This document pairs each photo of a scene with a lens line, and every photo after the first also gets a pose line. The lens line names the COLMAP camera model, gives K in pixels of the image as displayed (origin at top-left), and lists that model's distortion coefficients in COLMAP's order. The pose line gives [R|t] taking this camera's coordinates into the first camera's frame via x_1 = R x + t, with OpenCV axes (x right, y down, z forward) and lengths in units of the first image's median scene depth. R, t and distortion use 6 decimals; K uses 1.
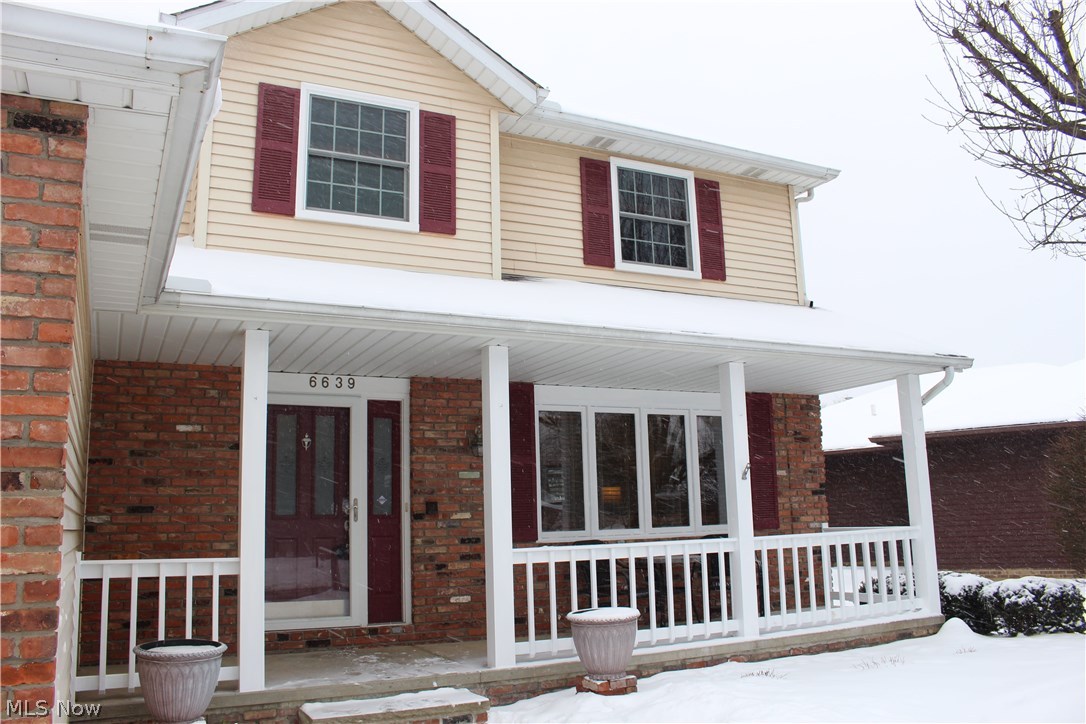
lens RADIAL K [[890.5, 0, 534.8], [0, 890.5, 361.3], [0, 0, 1]] dist [-0.129086, 0.059012]
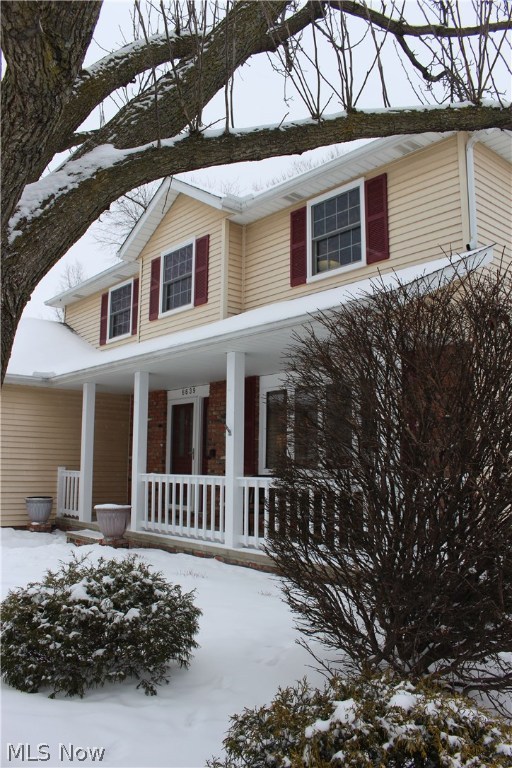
lens RADIAL K [[629.7, 0, 253.8], [0, 629.7, 387.0], [0, 0, 1]] dist [-0.129086, 0.059012]
pose [[0.255201, -0.089329, -0.962753, 1.164853], [0.163375, 0.985390, -0.048123, 0.104940], [0.952985, -0.145009, 0.266067, 0.738665]]
